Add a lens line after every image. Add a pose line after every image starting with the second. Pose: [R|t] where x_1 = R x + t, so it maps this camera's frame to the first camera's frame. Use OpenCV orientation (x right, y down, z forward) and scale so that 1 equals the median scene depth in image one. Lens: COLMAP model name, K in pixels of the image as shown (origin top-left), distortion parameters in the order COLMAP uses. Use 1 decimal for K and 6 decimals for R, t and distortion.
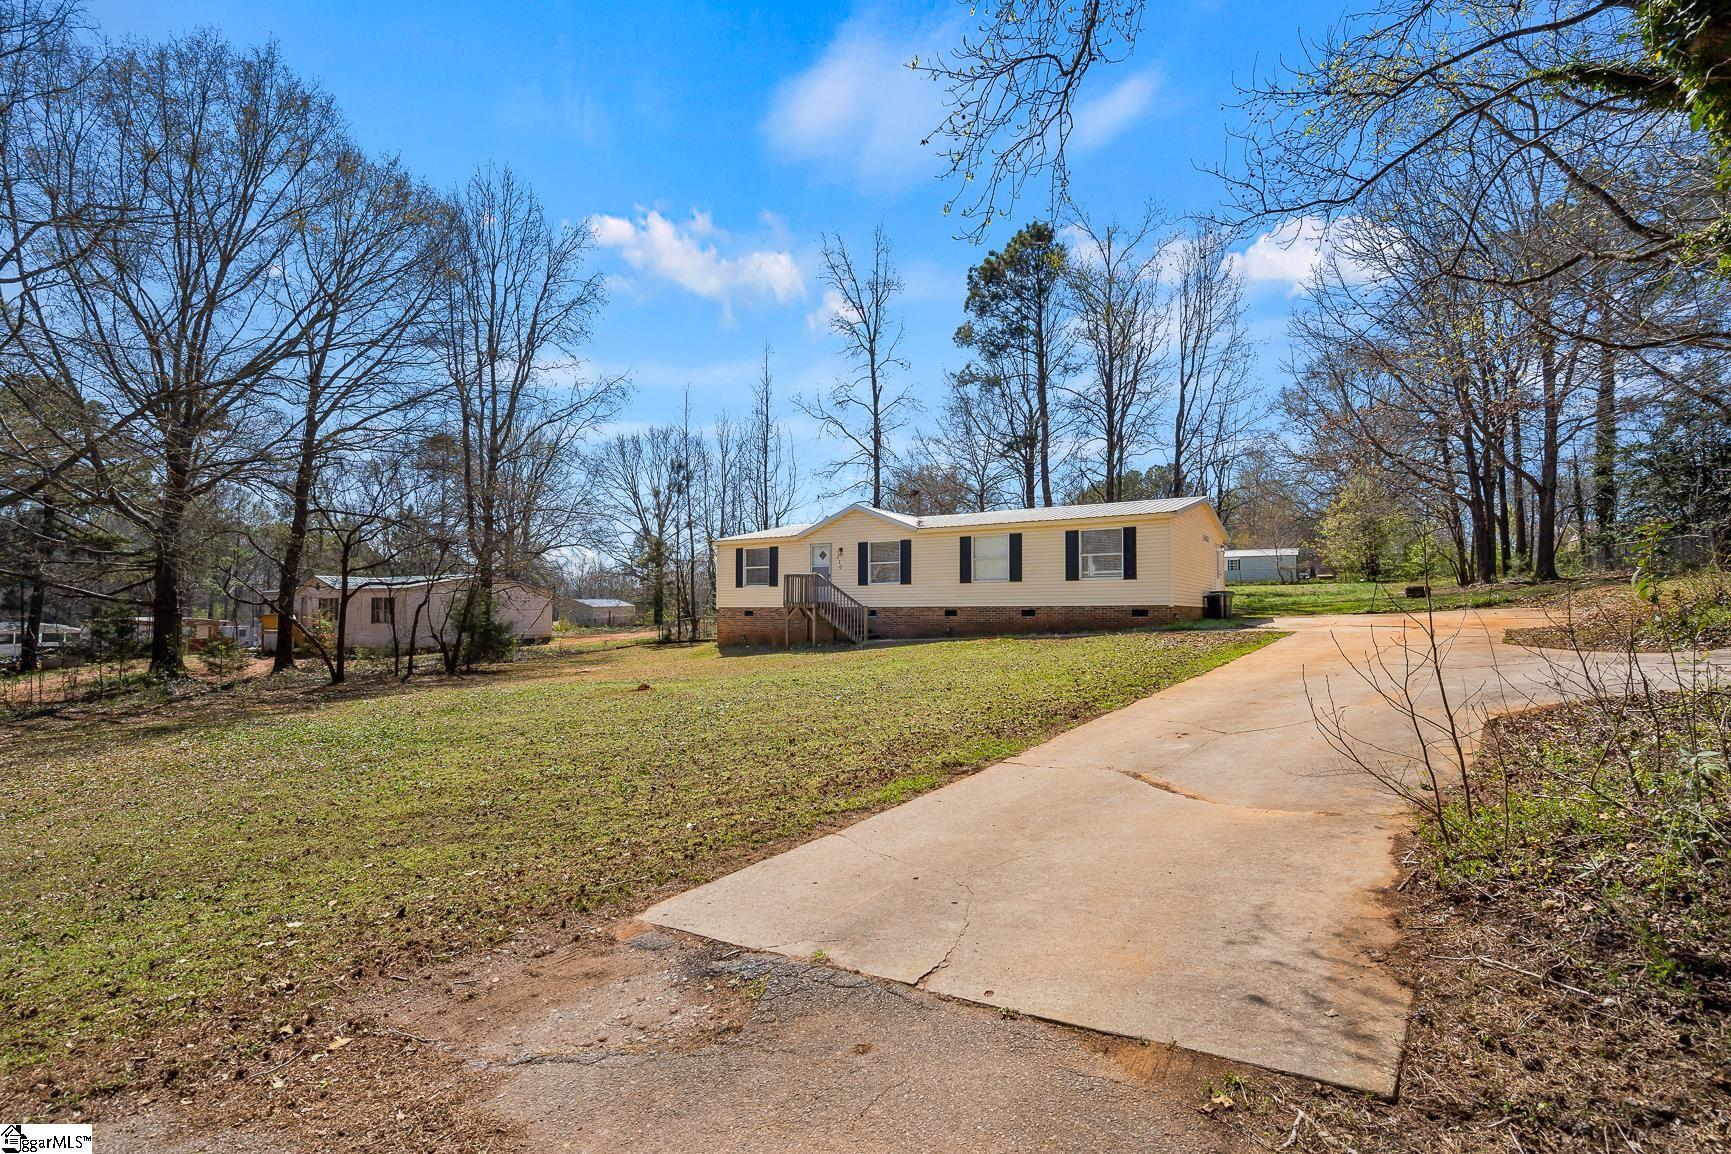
lens RADIAL K [[791.4, 0, 873.4], [0, 791.4, 582.7], [0, 0, 1]] dist [0.003430, 0.000720]
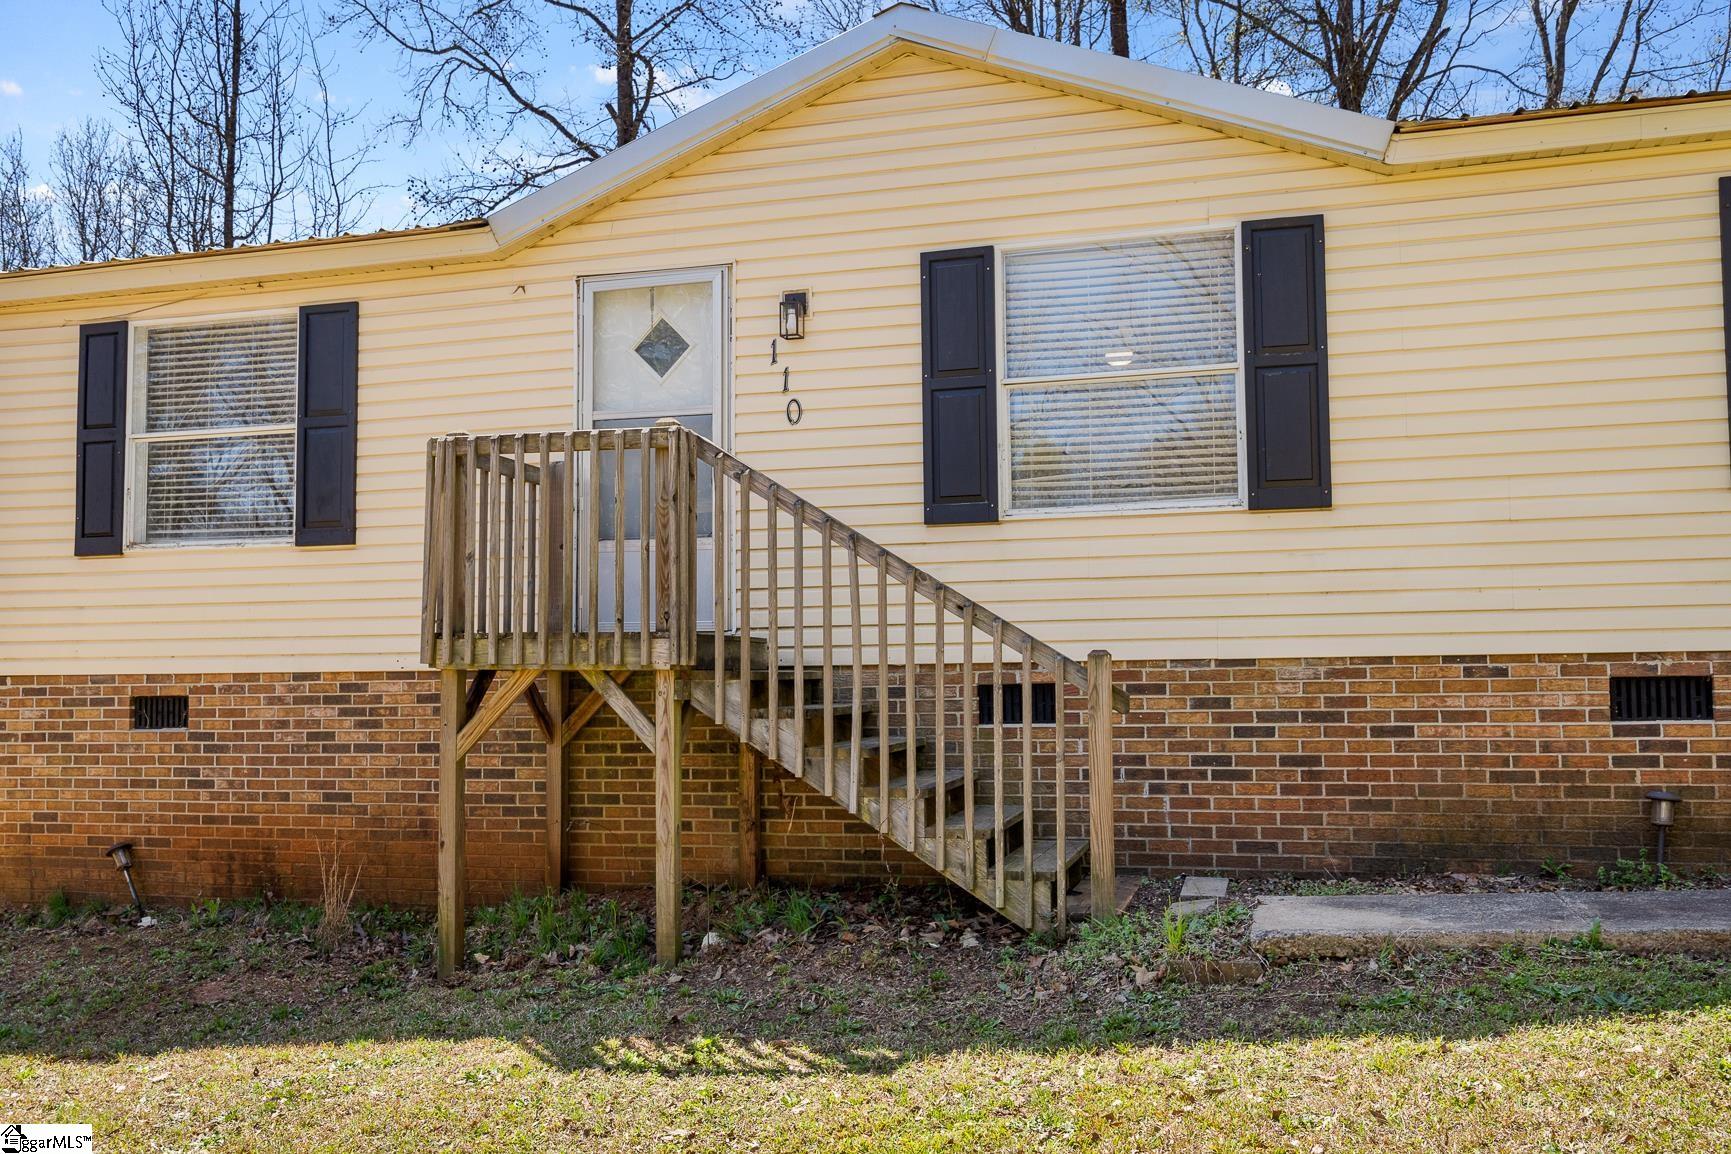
lens RADIAL K [[1564.7, 0, 858.1], [0, 1564.7, 582.9], [0, 0, 1]] dist [0.007009, 0.002586]
pose [[0.965443, 0.007724, 0.260501, -0.115866], [0.000989, 0.999445, -0.033301, 0.025934], [-0.260614, 0.032408, 0.964899, 0.733838]]
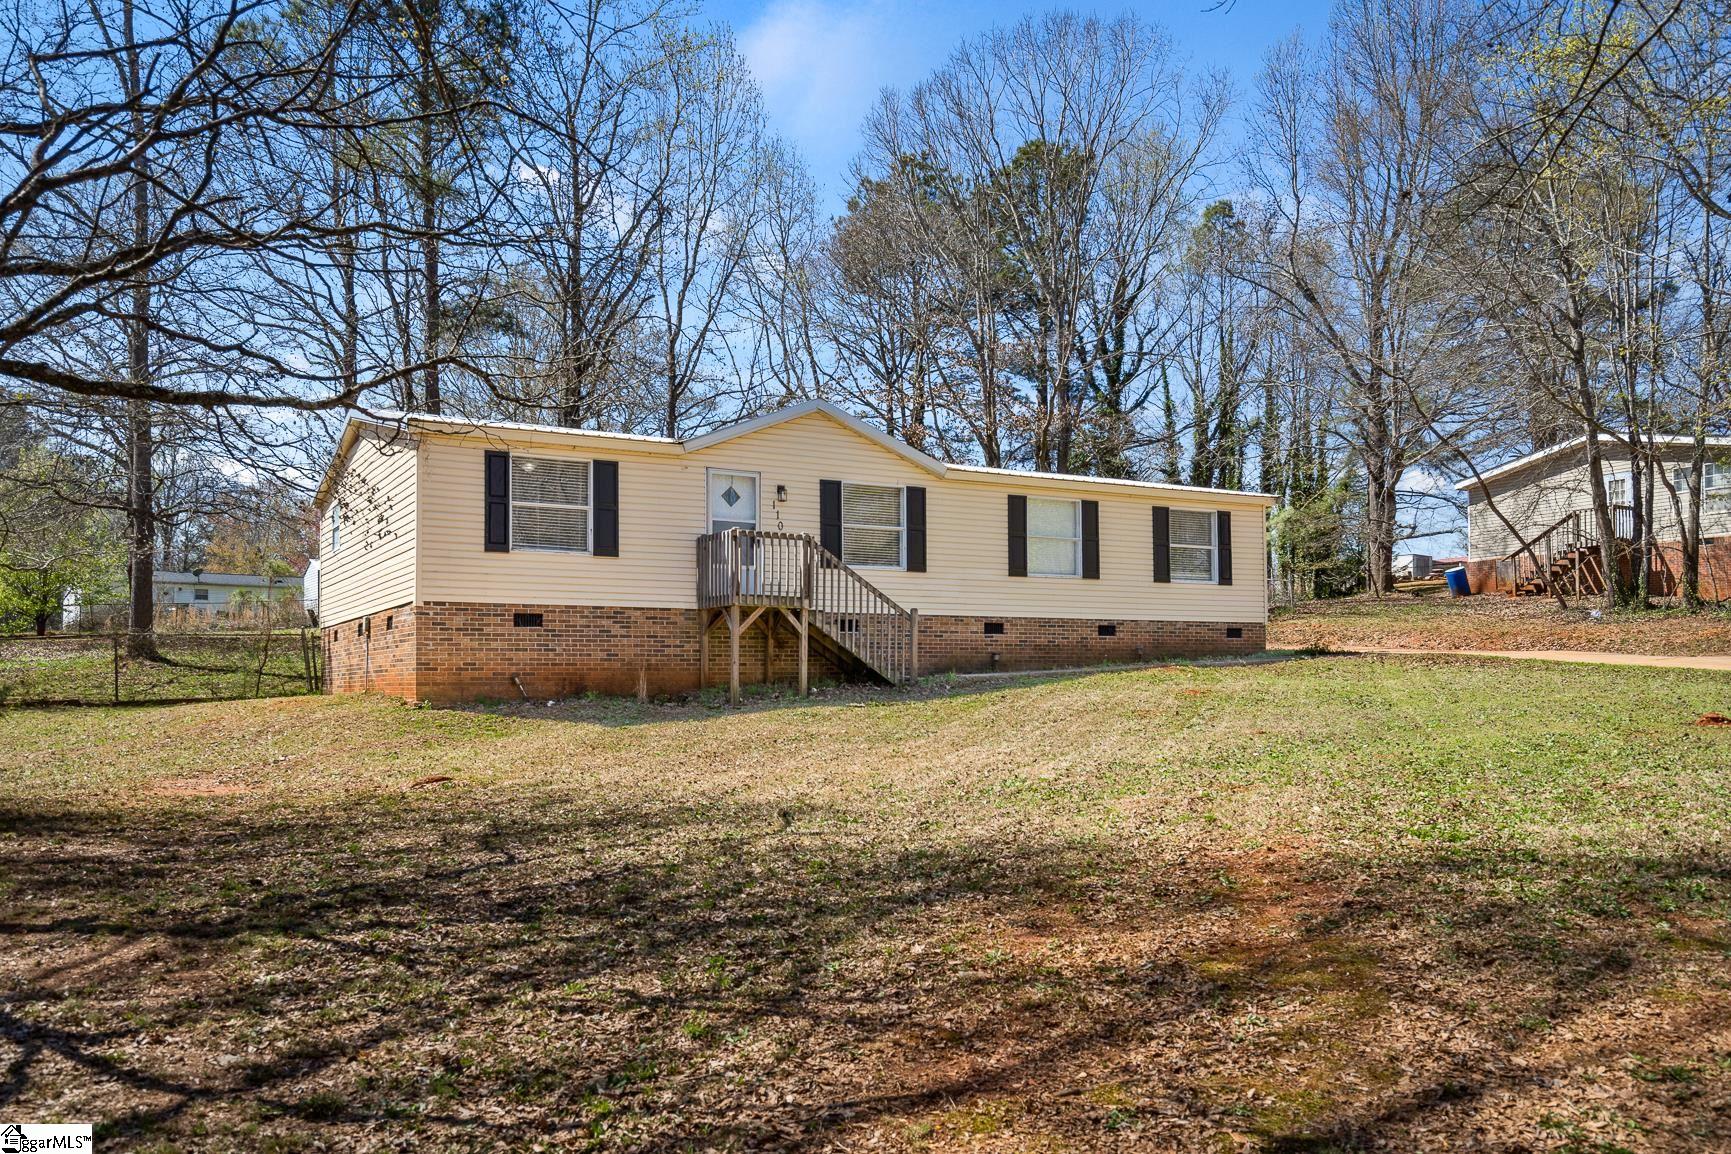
lens RADIAL K [[1370.5, 0, 865.0], [0, 1370.5, 586.0], [0, 0, 1]] dist [0.012924, 0.002501]
pose [[0.471940, 0.058726, 0.879673, -0.767709], [-0.029934, 0.998271, -0.050584, 0.058085], [-0.881122, -0.002460, 0.472882, 0.602566]]
